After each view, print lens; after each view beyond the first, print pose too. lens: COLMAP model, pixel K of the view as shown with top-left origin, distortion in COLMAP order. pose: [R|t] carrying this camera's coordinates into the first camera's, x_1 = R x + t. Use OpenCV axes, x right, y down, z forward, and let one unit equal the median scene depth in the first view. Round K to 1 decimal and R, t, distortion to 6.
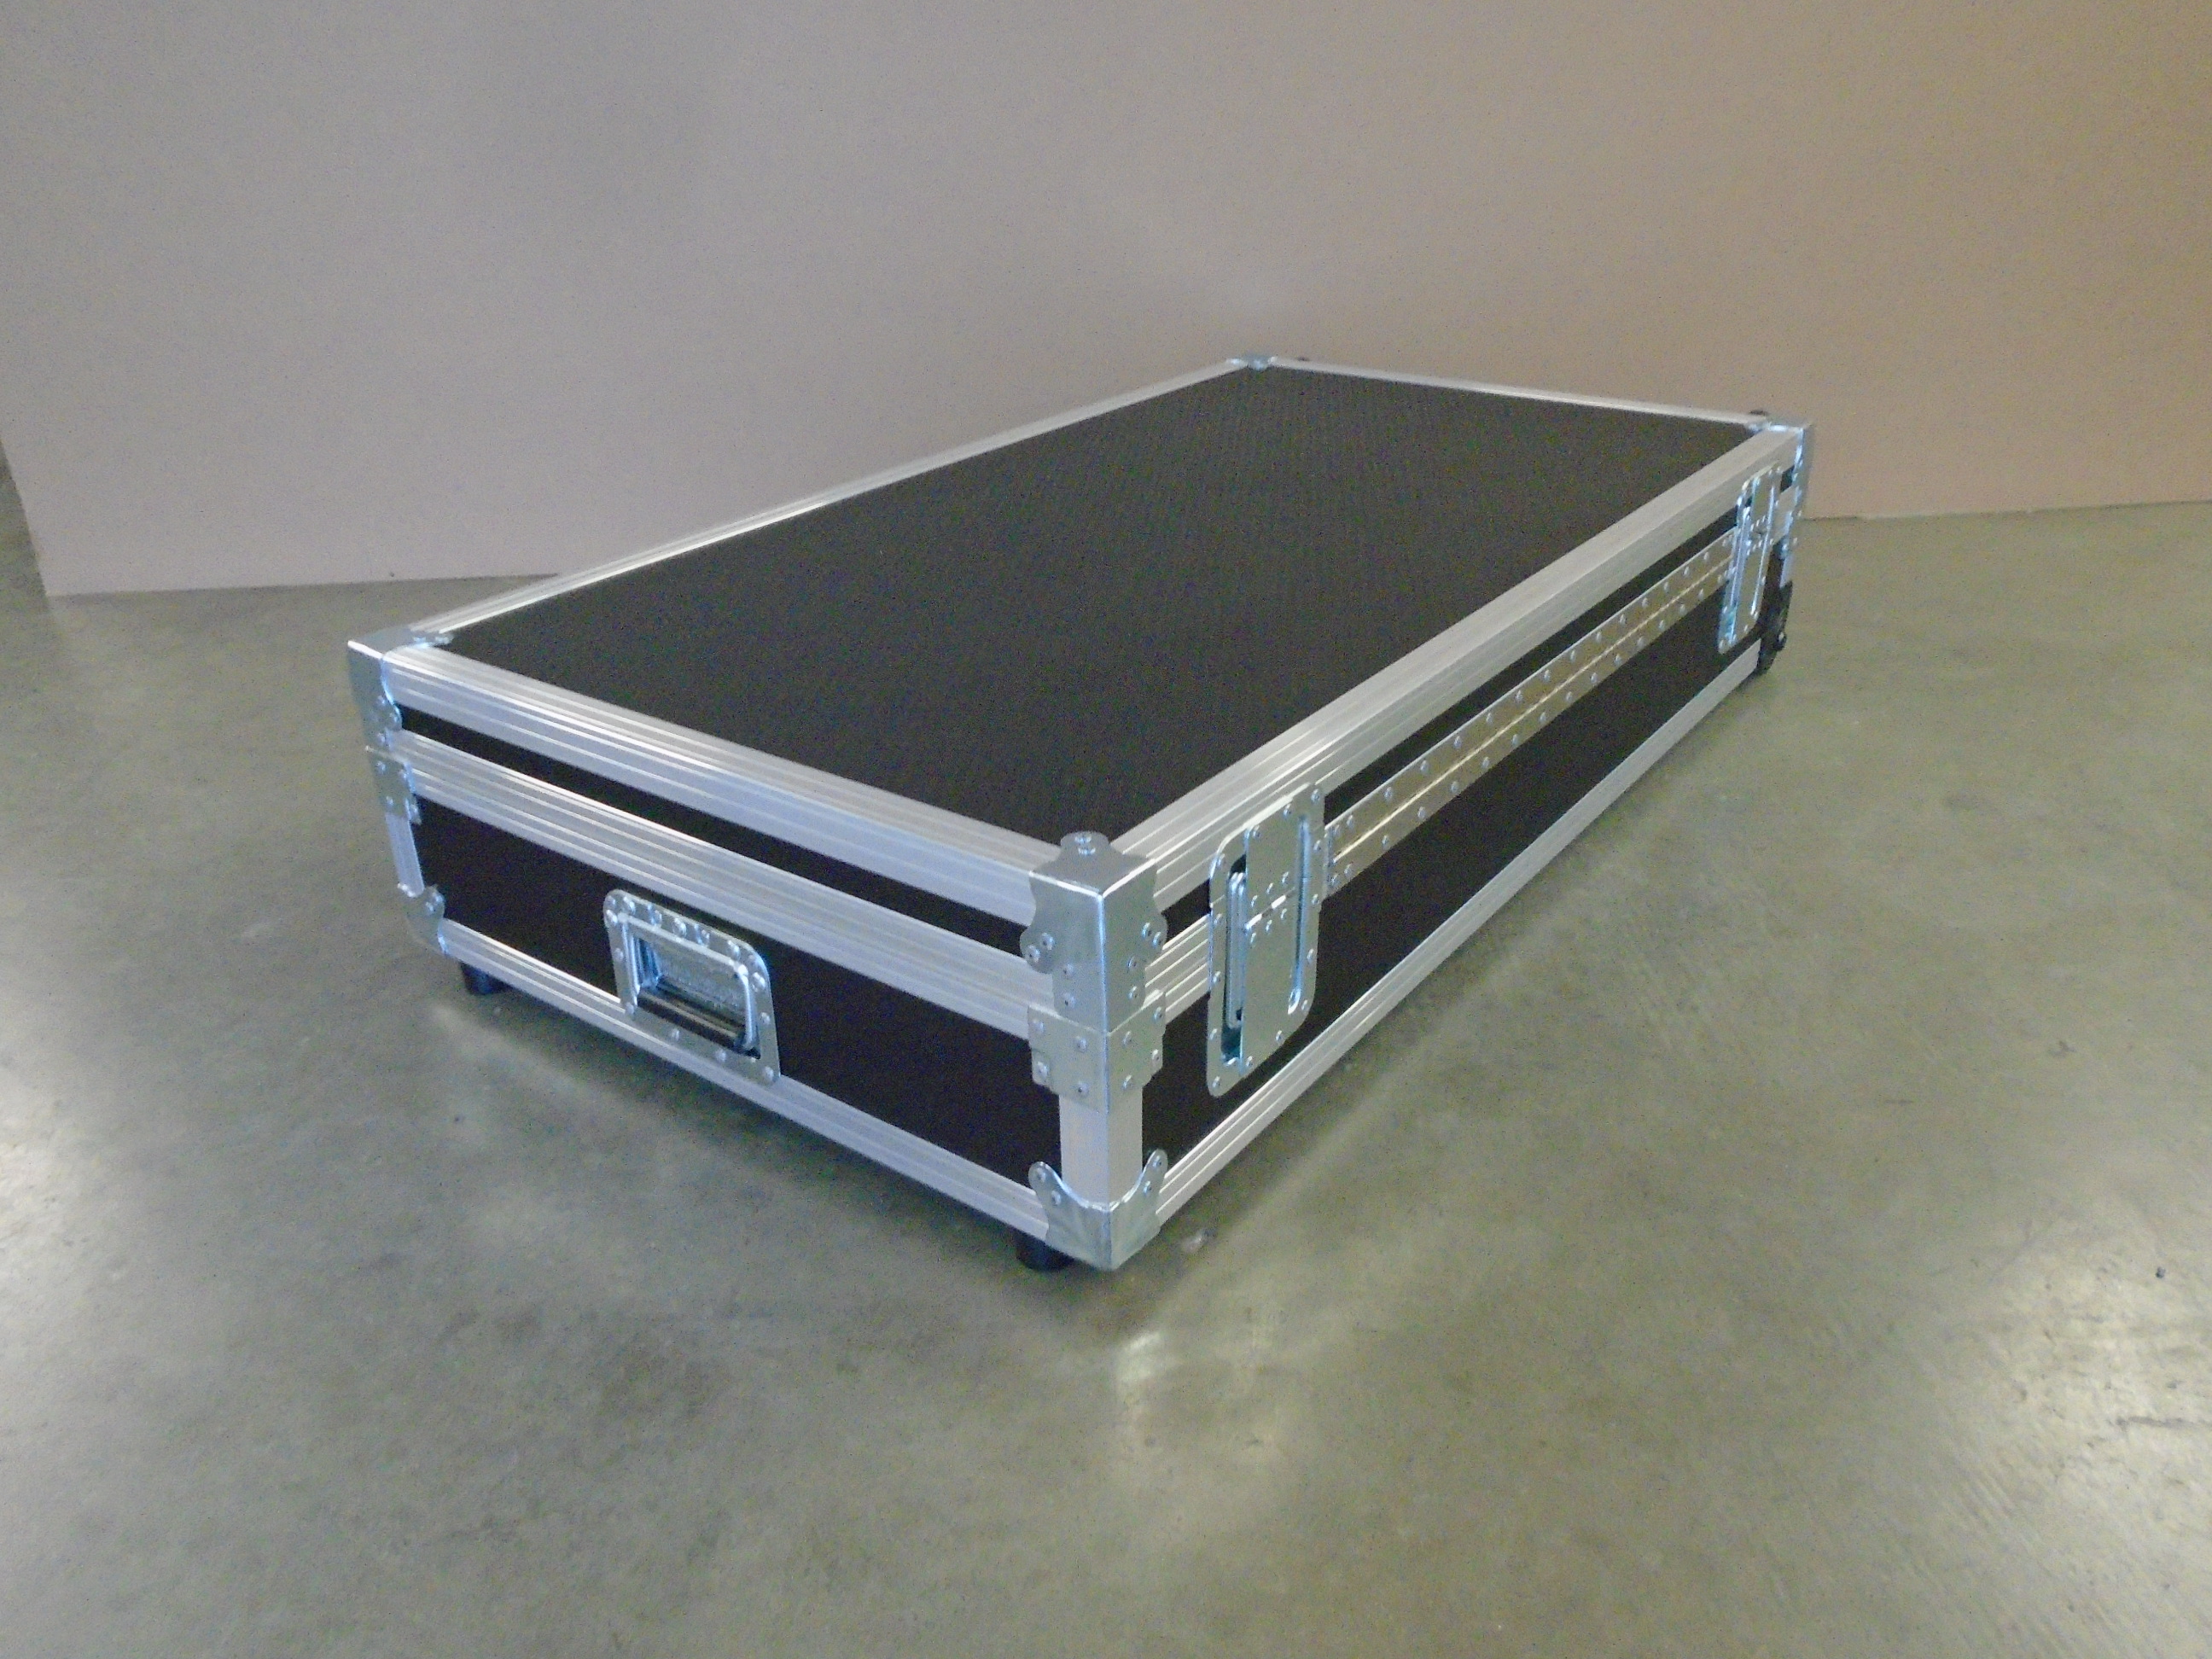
lens RADIAL K [[1698.9, 0, 1106.0], [0, 1698.9, 829.5], [0, 0, 1]] dist [-0.005364, -0.000729]
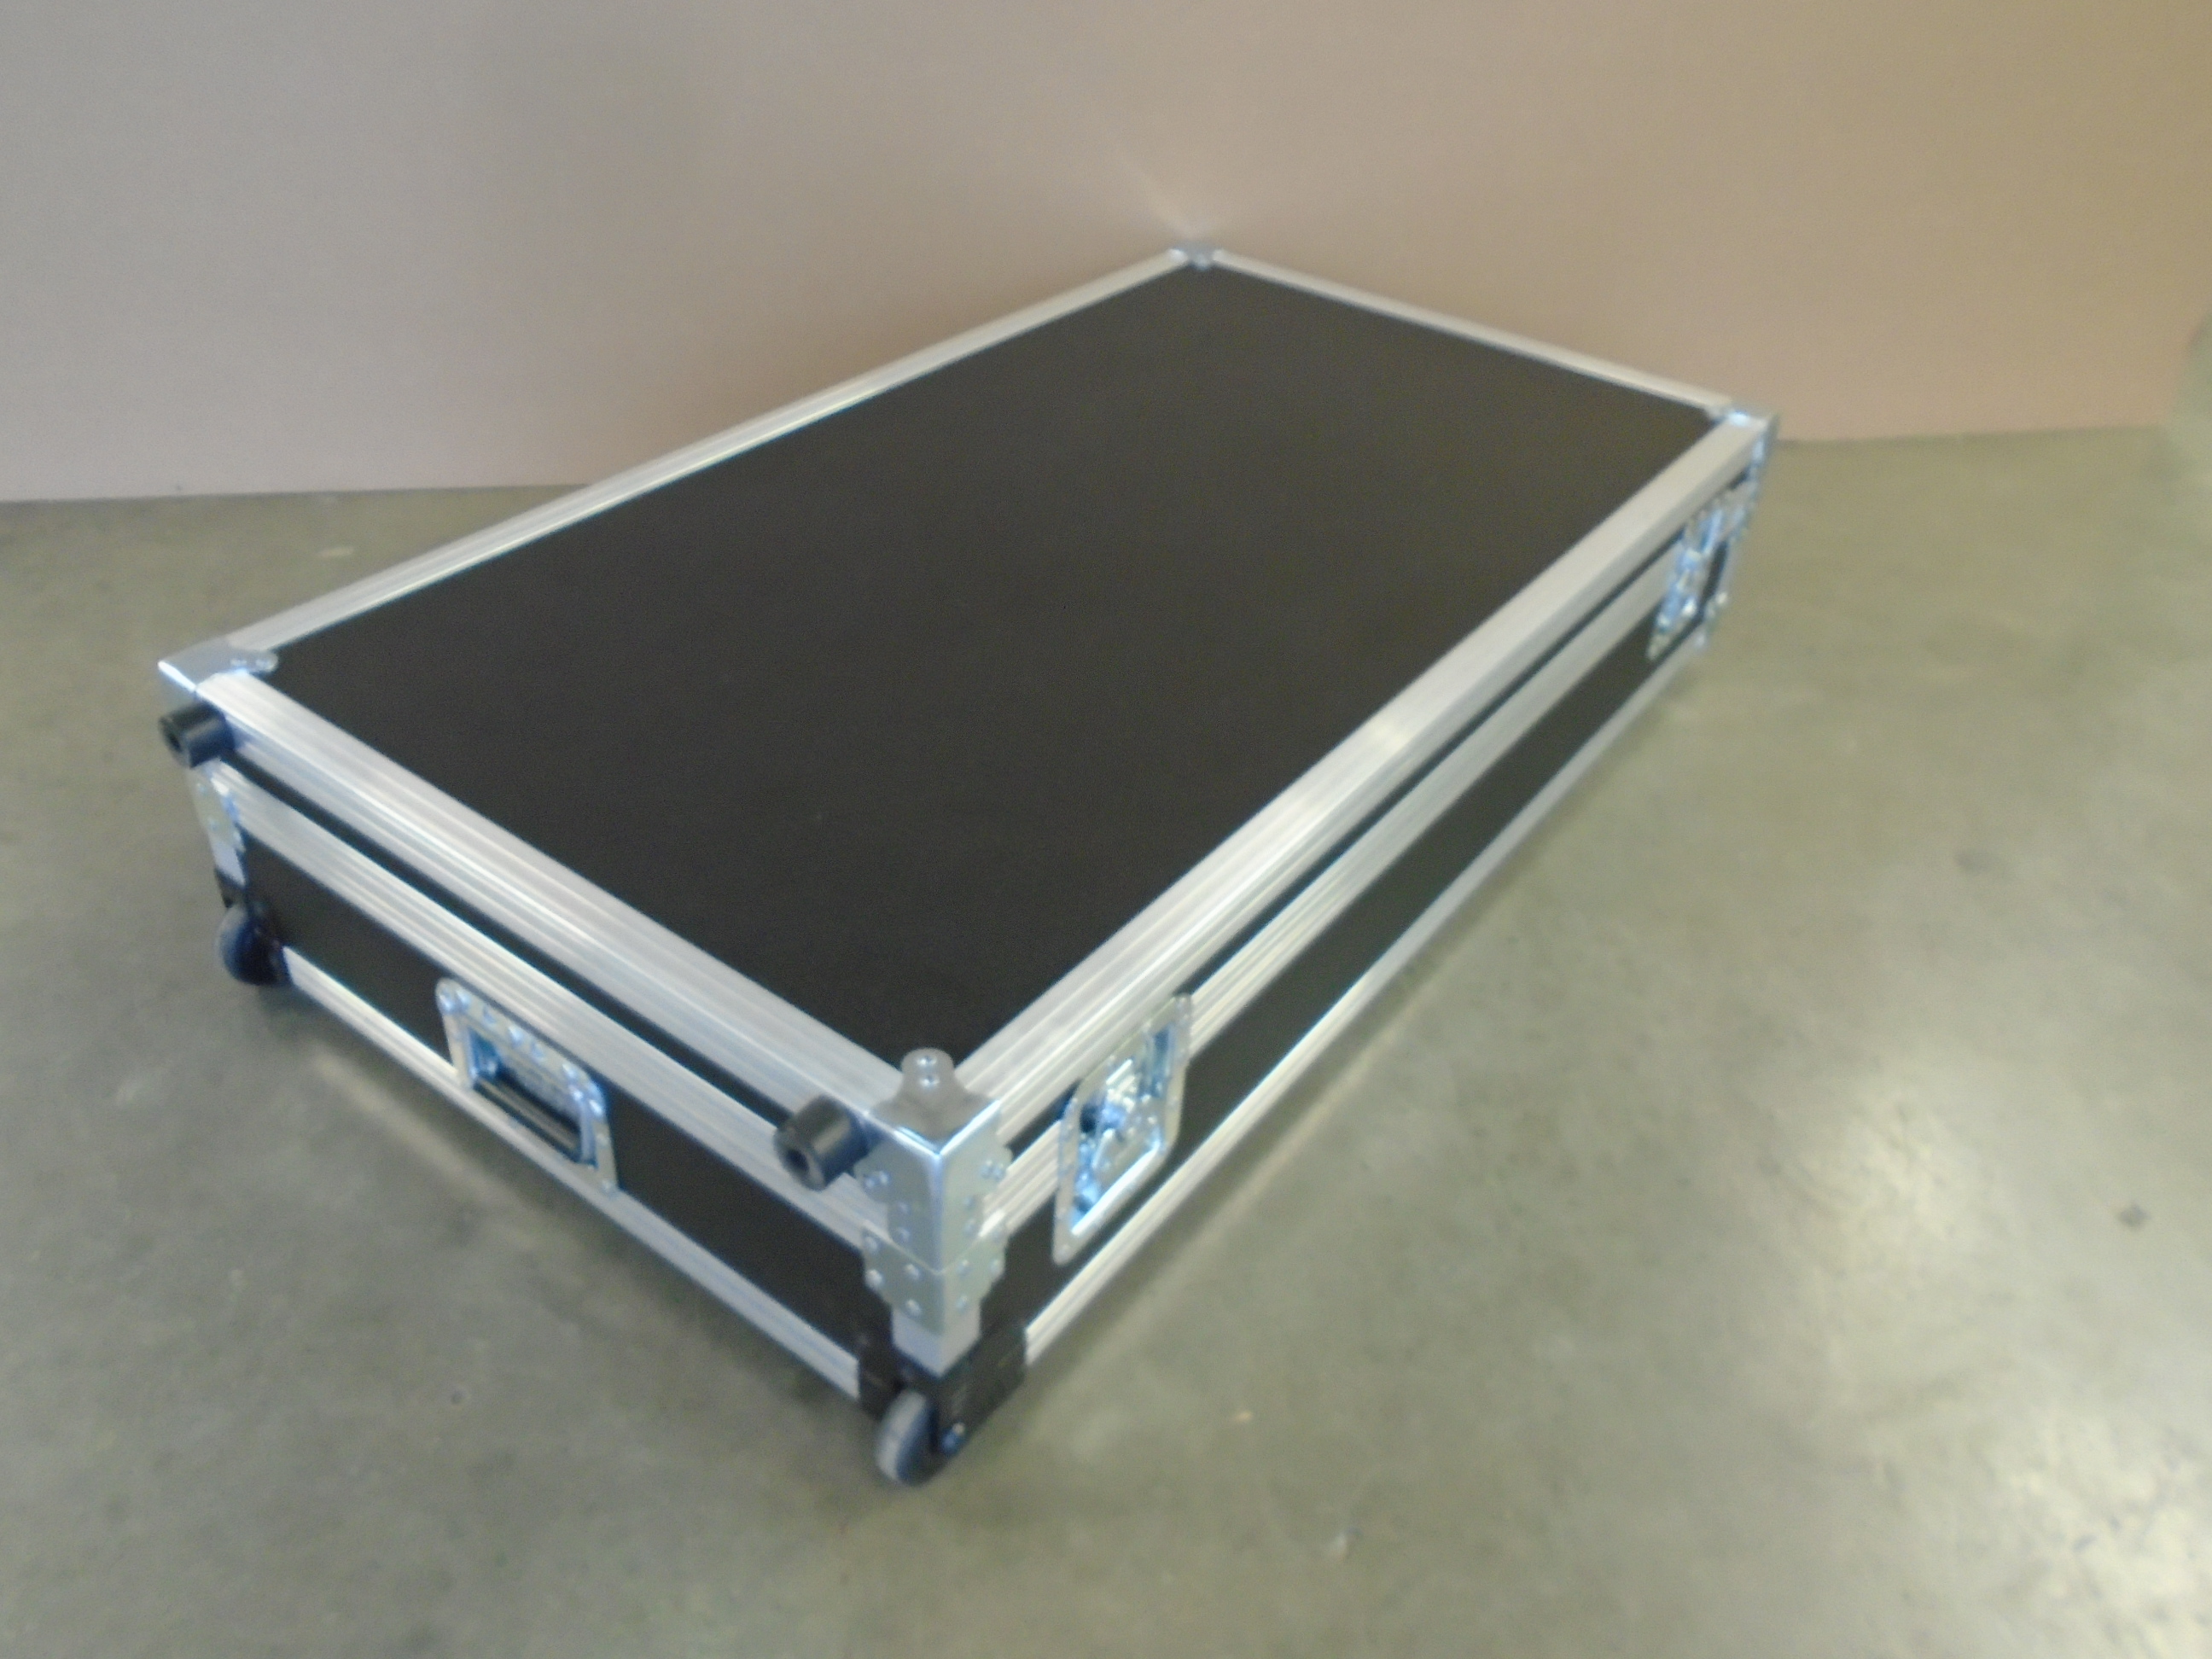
lens RADIAL K [[1698.9, 0, 1106.0], [0, 1698.9, 829.5], [0, 0, 1]] dist [-0.005364, -0.000729]
pose [[0.997175, 0.060409, 0.044649, 0.028499], [-0.067342, 0.982257, 0.175031, -0.235930], [-0.033284, -0.177543, 0.983550, 0.078144]]
